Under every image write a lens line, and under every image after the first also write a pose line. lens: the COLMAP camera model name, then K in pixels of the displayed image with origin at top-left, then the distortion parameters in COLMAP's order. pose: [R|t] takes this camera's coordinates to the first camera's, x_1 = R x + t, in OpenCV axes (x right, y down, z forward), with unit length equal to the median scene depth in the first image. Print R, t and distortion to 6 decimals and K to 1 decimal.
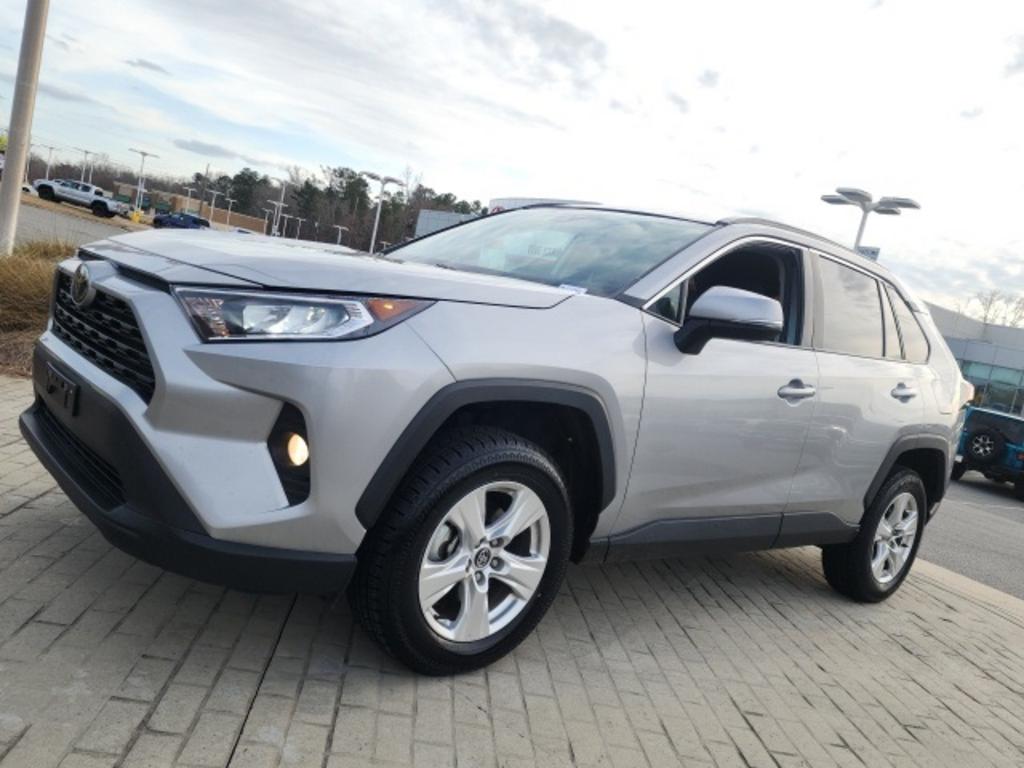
lens RADIAL K [[795.8, 0, 518.4], [0, 795.8, 386.6], [0, 0, 1]] dist [0.053195, -0.044826]
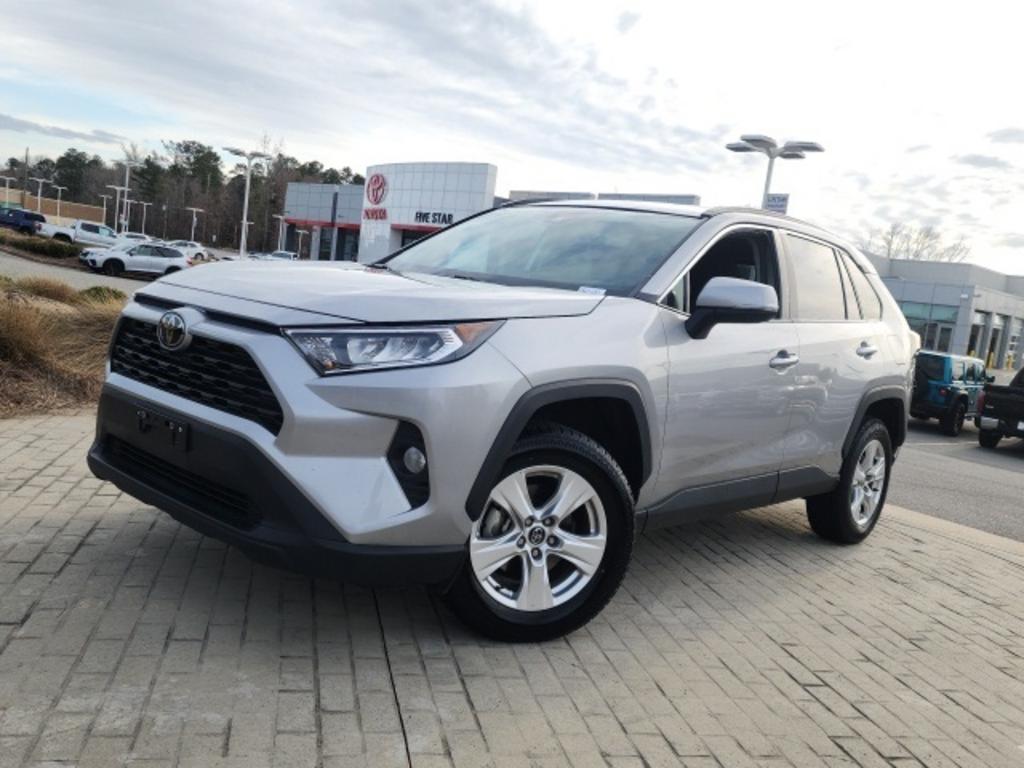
lens RADIAL K [[857.2, 0, 511.4], [0, 857.2, 381.2], [0, 0, 1]] dist [0.058199, -0.057683]
pose [[0.989881, -0.098947, 0.101715, -0.198550], [0.097056, 0.995004, 0.023390, -0.039982], [-0.103521, -0.013282, 0.994539, -0.199301]]
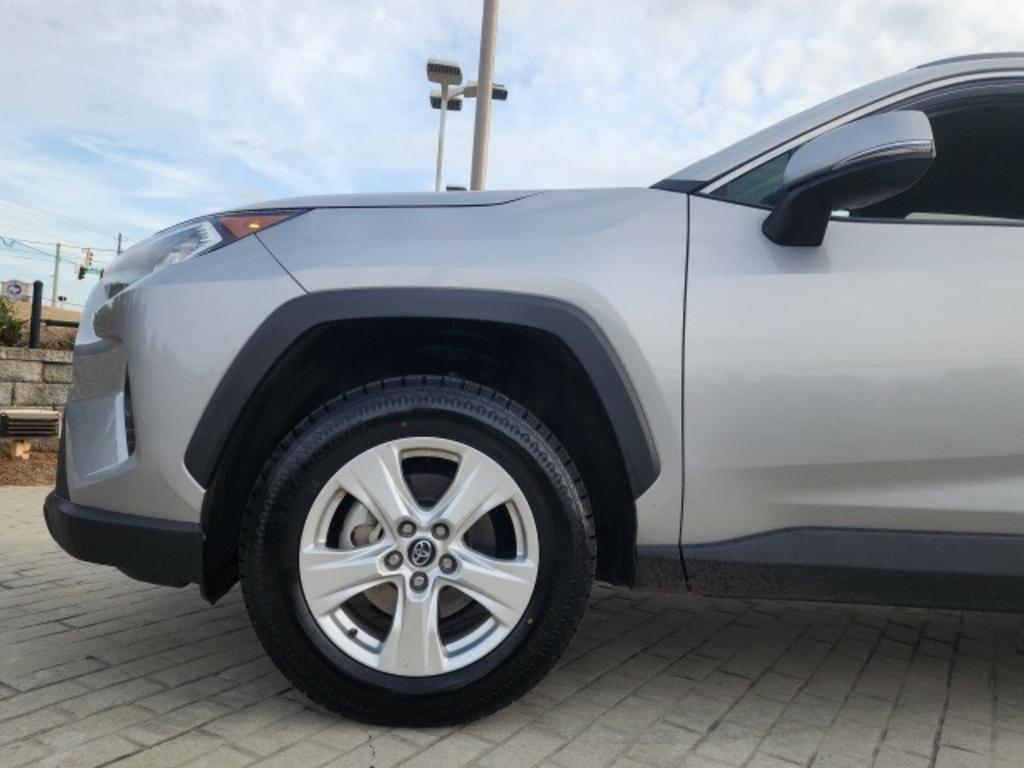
lens RADIAL K [[795.8, 0, 511.6], [0, 795.8, 387.7], [0, 0, 1]] dist [0.053195, -0.044826]
pose [[0.796709, -0.160899, -0.582552, 0.430329], [0.041198, 0.976127, -0.213259, 0.214185], [0.602958, 0.145905, 0.784317, 0.447661]]
